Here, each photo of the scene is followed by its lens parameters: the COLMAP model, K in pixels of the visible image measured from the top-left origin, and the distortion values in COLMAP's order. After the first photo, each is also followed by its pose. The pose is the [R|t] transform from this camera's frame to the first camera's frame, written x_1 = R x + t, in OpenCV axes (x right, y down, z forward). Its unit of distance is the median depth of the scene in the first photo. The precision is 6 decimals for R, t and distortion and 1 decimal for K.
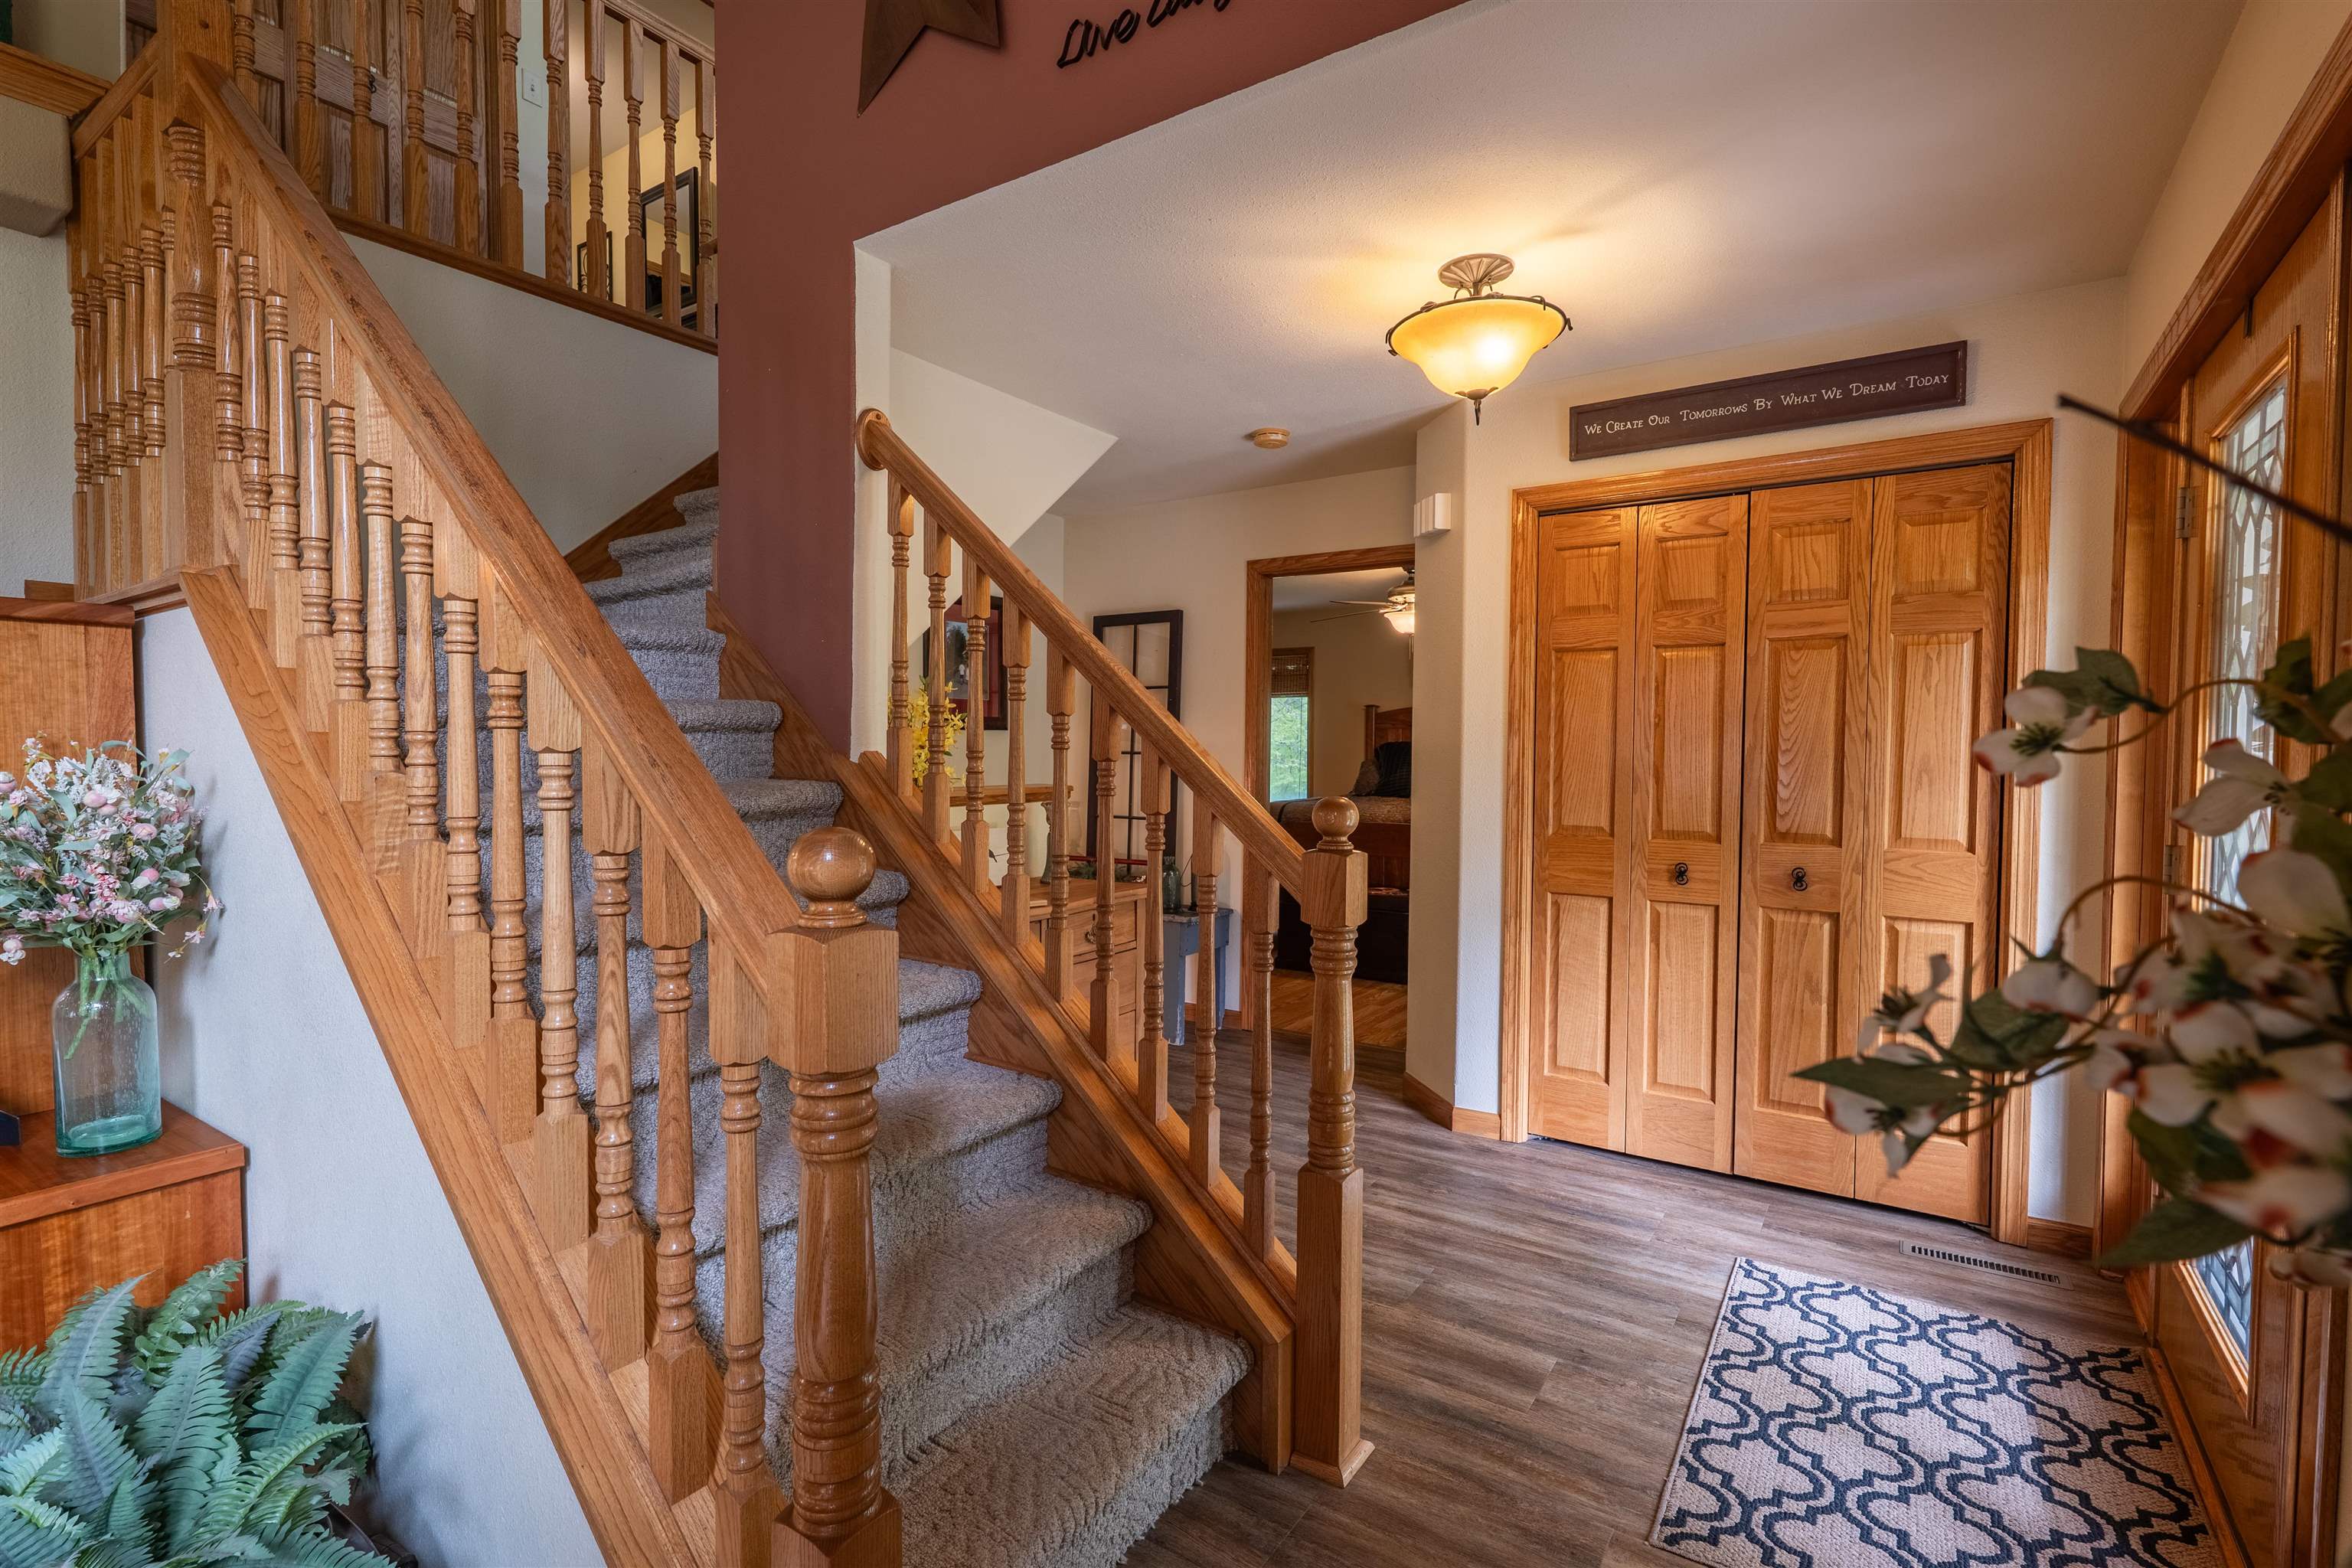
lens RADIAL K [[1089.6, 0, 1175.9], [0, 1089.6, 781.1], [0, 0, 1]] dist [0.006404, -0.000161]
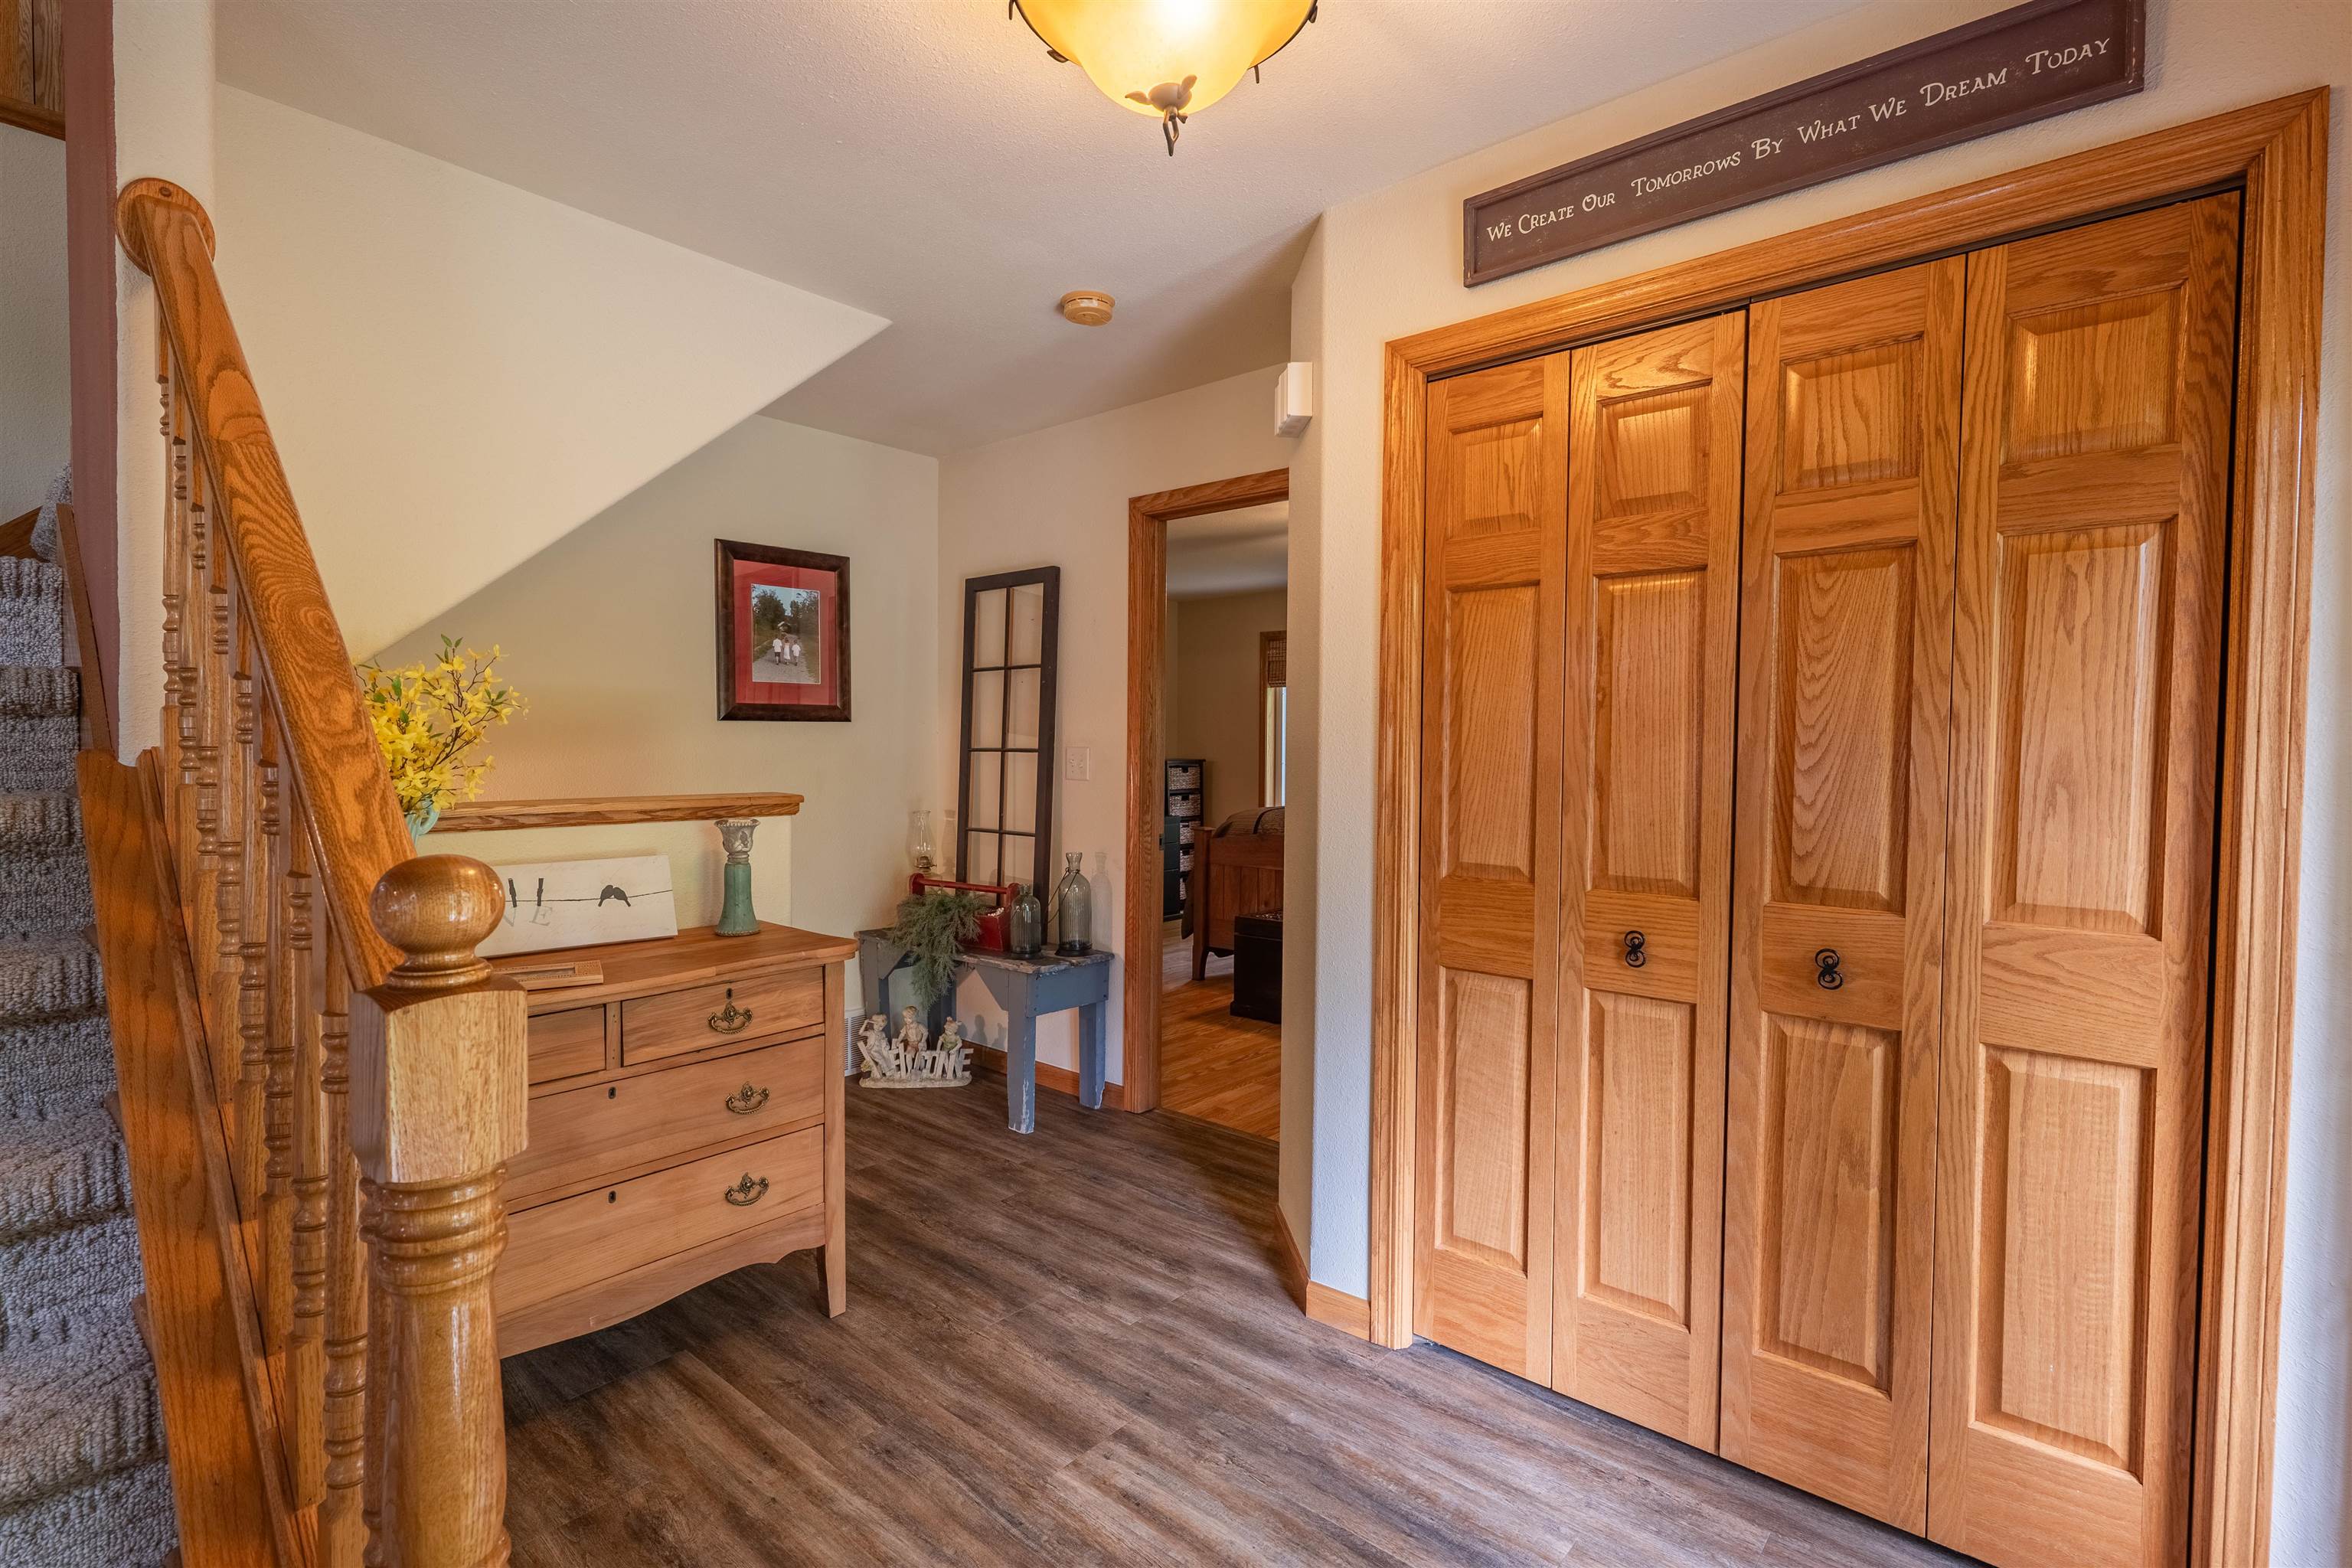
lens RADIAL K [[1087.1, 0, 1176.5], [0, 1087.1, 780.8], [0, 0, 1]] dist [0.009608, -0.004558]
pose [[0.993759, 0.002098, -0.111530, 0.280464], [-0.001742, 0.999993, 0.003292, -0.010184], [0.111536, -0.003077, 0.993756, 0.373988]]
